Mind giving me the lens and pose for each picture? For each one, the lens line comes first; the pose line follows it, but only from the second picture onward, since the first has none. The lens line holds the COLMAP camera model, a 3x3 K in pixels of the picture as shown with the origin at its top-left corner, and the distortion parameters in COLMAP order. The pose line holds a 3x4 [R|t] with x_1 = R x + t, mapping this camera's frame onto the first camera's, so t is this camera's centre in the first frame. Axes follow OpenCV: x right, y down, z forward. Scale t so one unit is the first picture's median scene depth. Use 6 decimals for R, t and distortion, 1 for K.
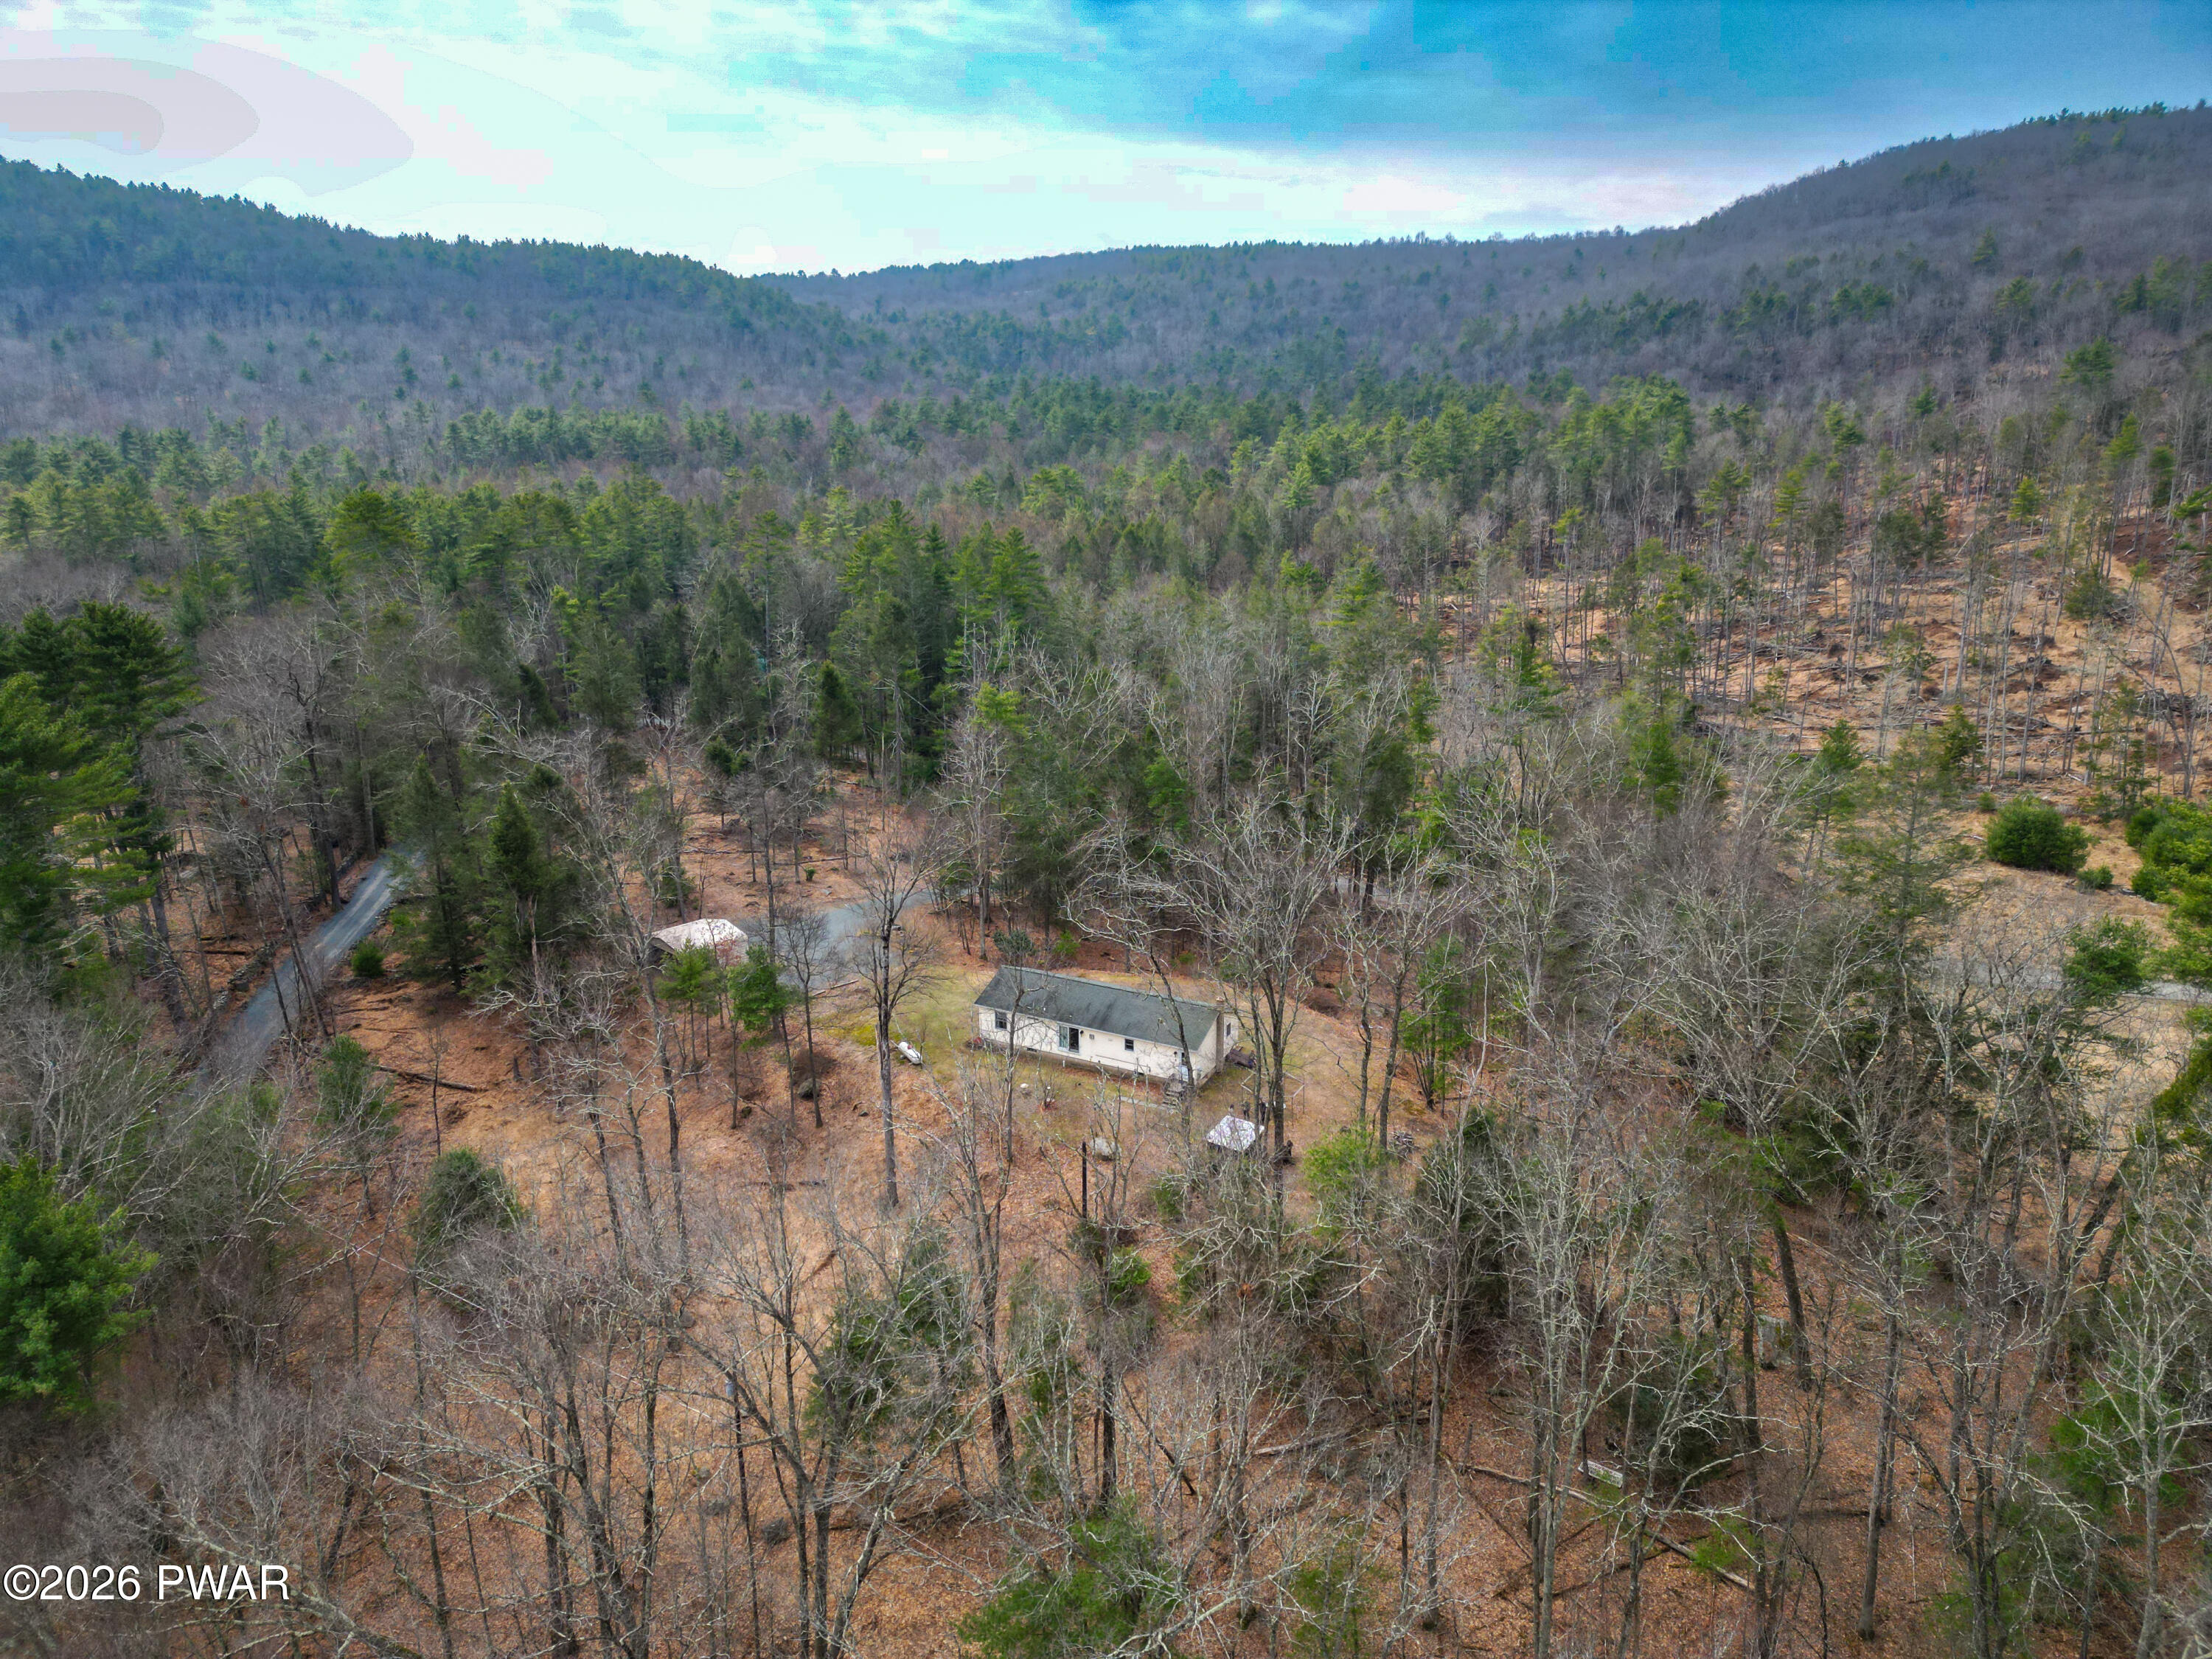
lens RADIAL K [[1551.8, 0, 1098.3], [0, 1551.8, 831.3], [0, 0, 1]] dist [0.050541, -0.028689]
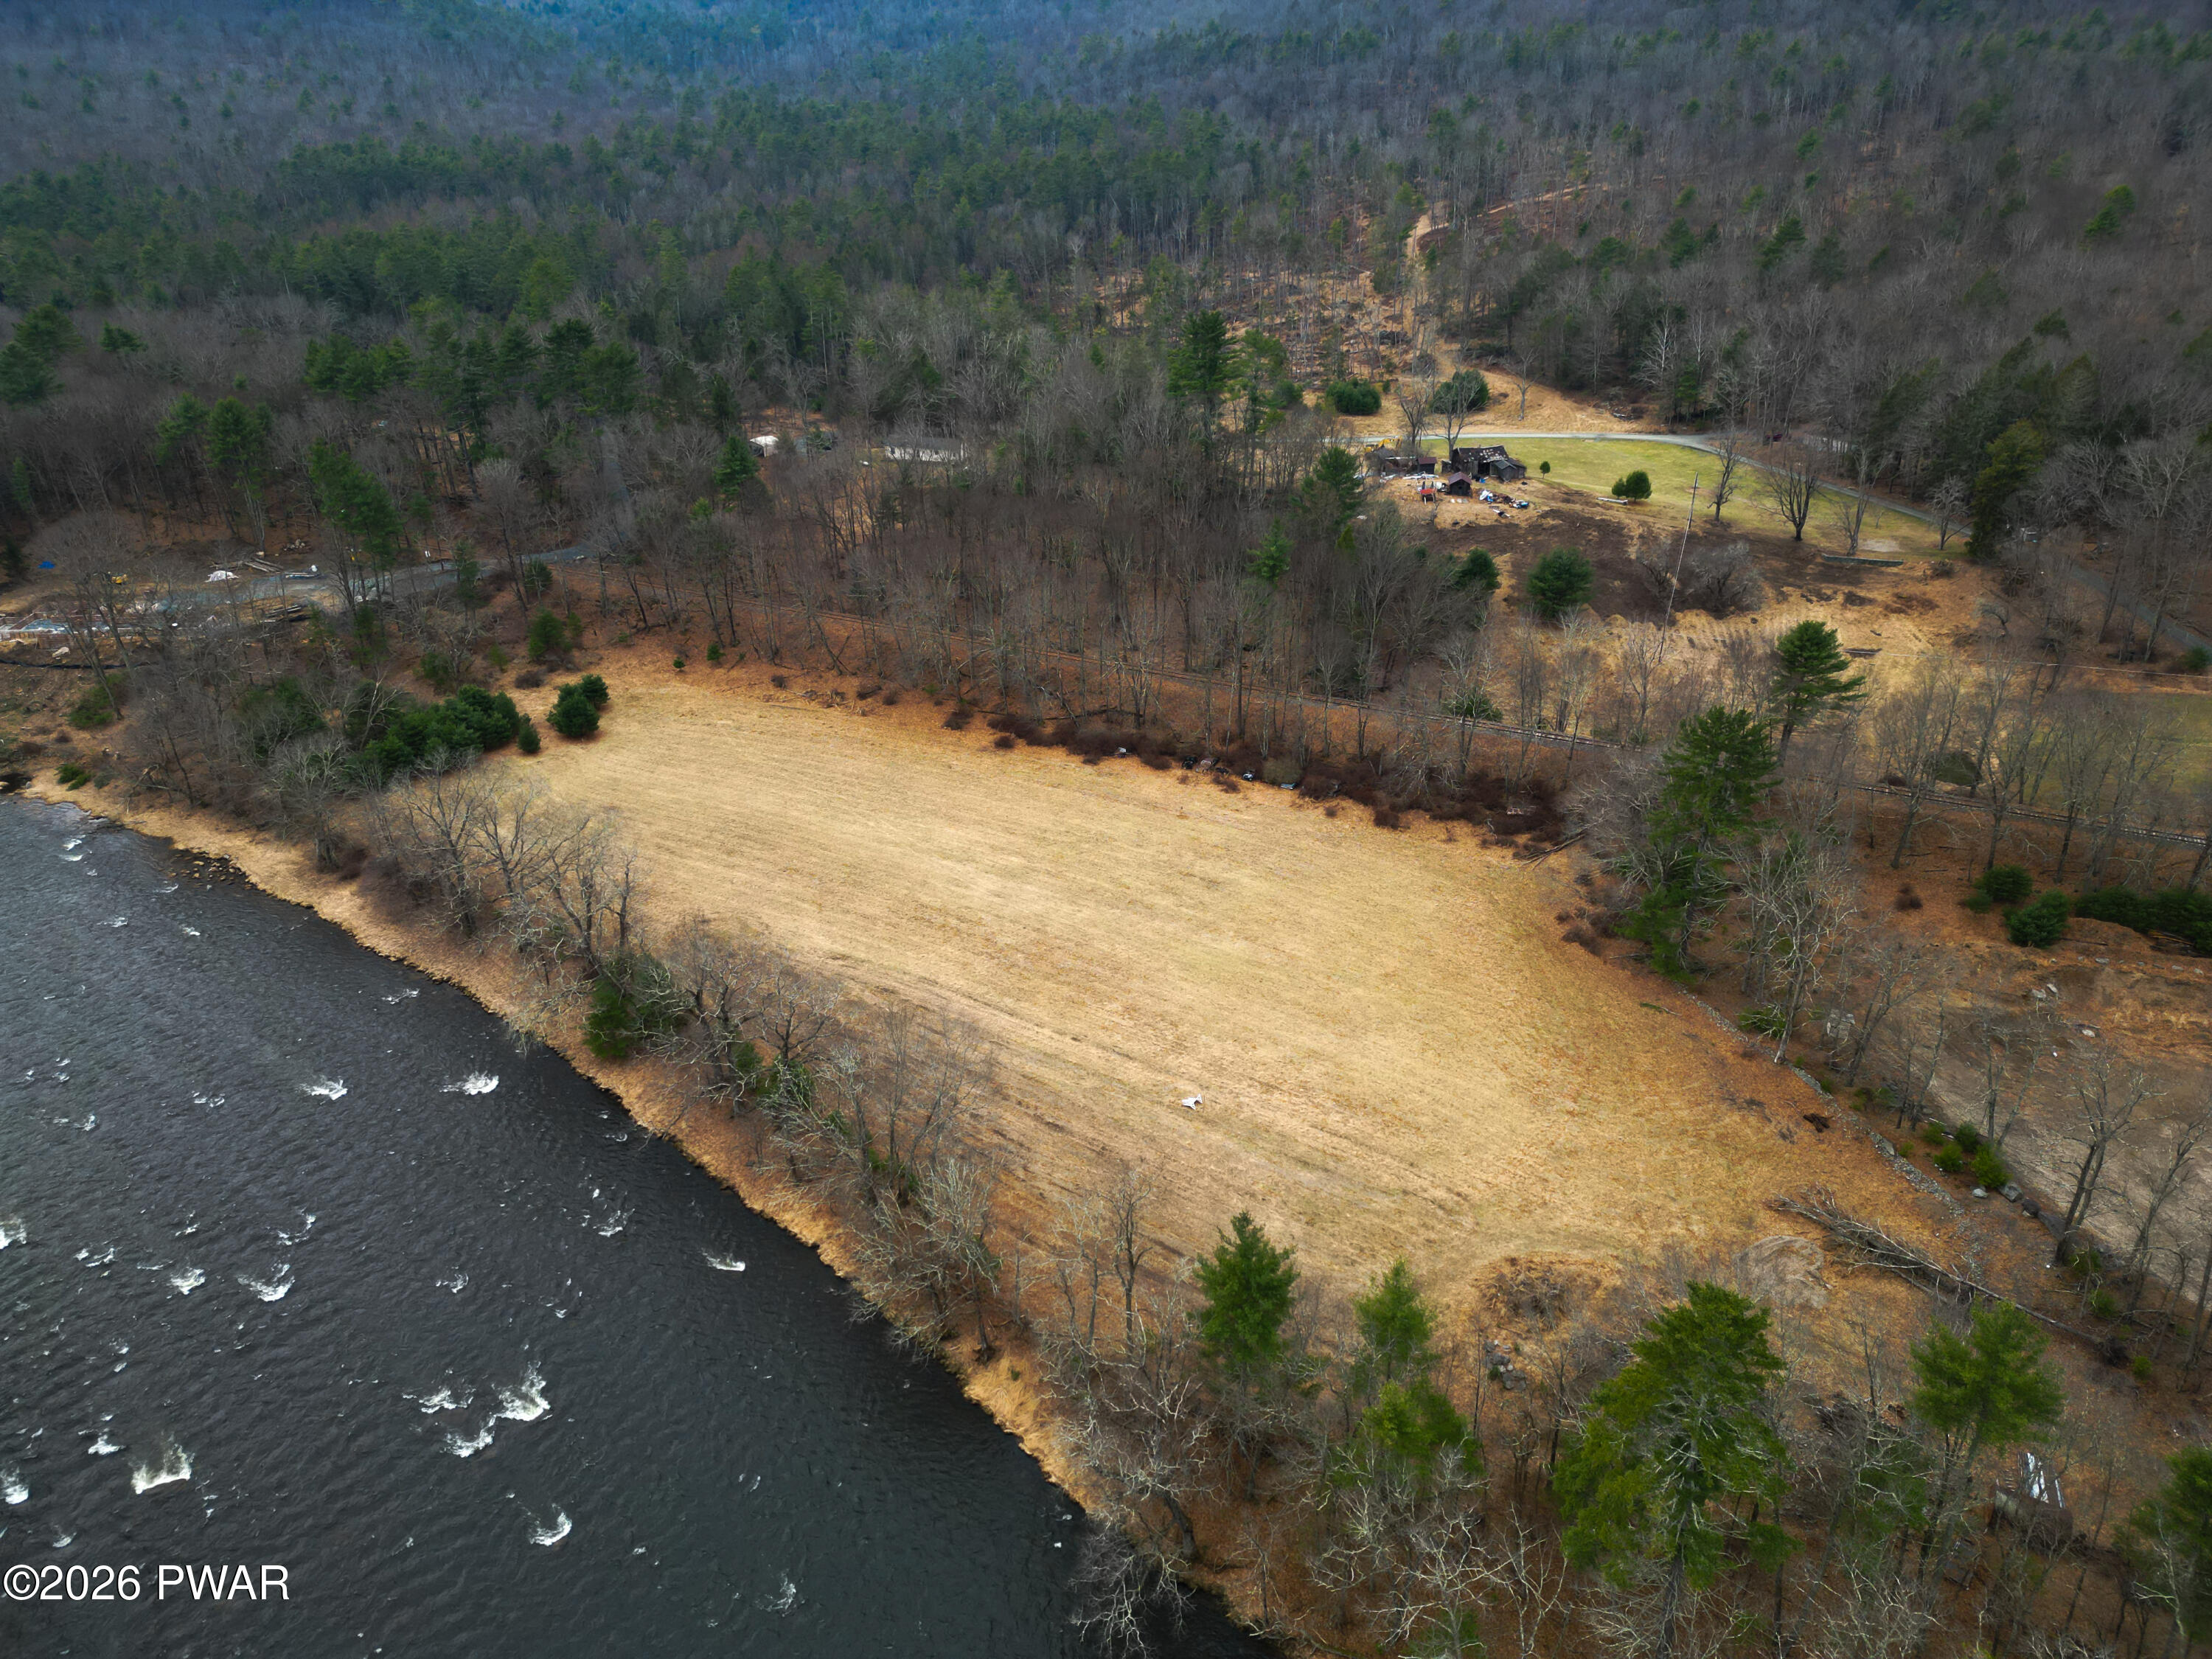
lens RADIAL K [[1551.8, 0, 1115.9], [0, 1551.8, 837.4], [0, 0, 1]] dist [0.050541, -0.028689]
pose [[0.975484, -0.100907, 0.195573, -0.084235], [0.060875, 0.977733, 0.200829, 0.075696], [-0.211483, -0.184000, 0.959906, -0.595213]]
